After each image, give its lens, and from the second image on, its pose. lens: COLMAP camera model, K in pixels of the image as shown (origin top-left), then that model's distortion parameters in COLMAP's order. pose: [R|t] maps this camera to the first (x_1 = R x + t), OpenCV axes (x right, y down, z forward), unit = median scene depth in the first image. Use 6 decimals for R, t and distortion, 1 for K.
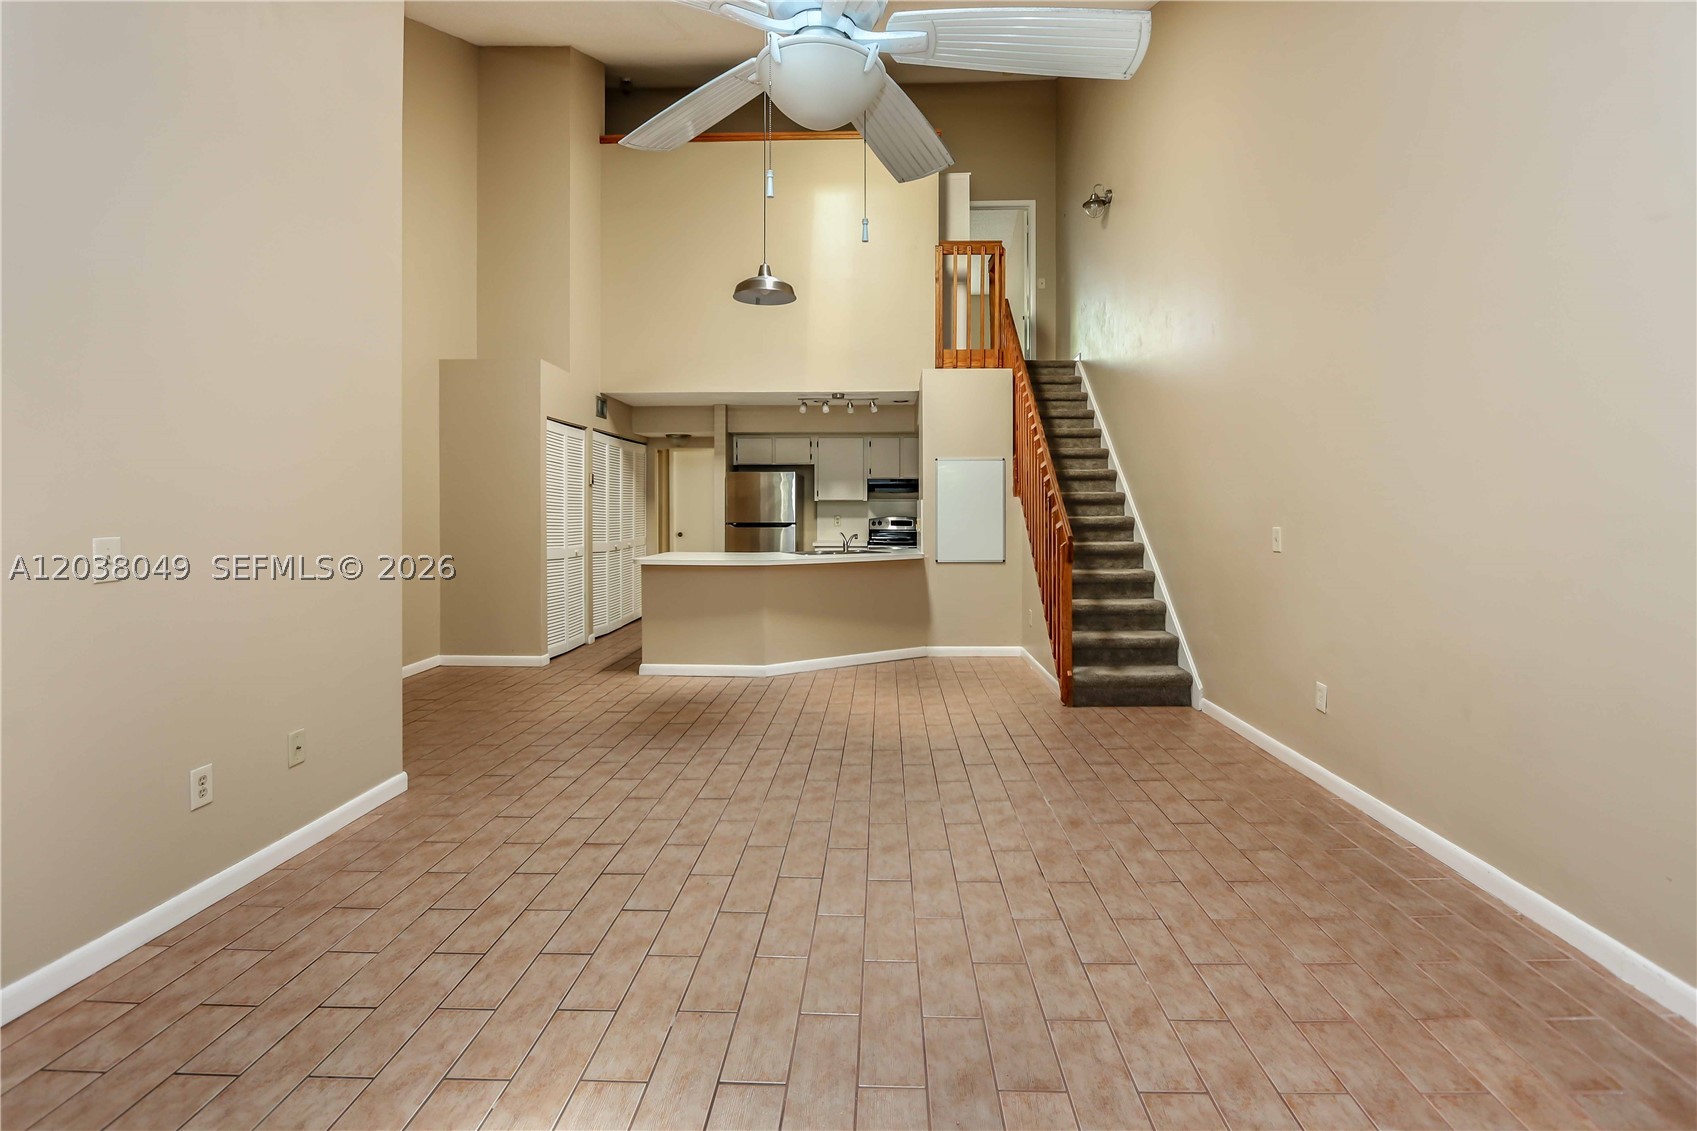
lens RADIAL K [[800.1, 0, 861.6], [0, 800.1, 513.0], [0, 0, 1]] dist [-0.014885, 0.000439]
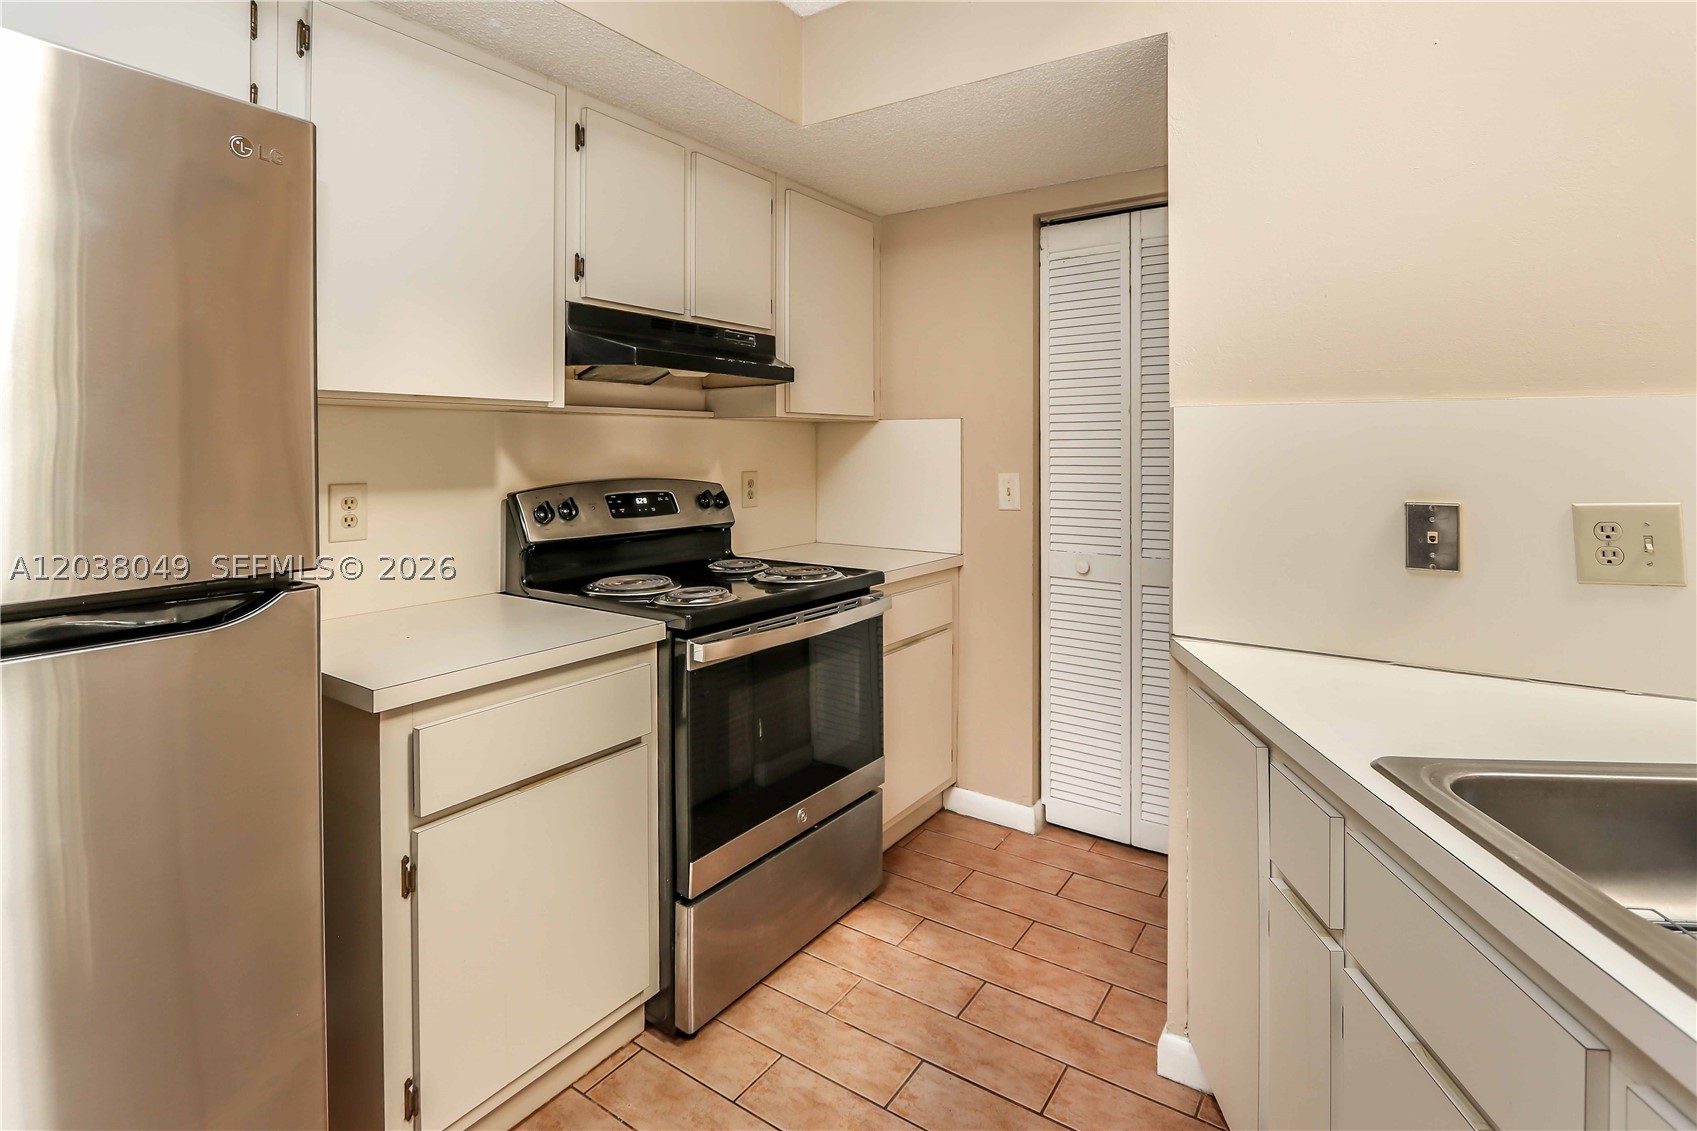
lens RADIAL K [[814.9, 0, 851.7], [0, 814.9, 458.7], [0, 0, 1]] dist [-0.057360, 0.000090]
pose [[0.542110, -0.014037, 0.840190, -0.326376], [0.005182, 0.999897, 0.013362, -0.011702], [-0.840292, -0.002890, 0.542127, 2.109248]]
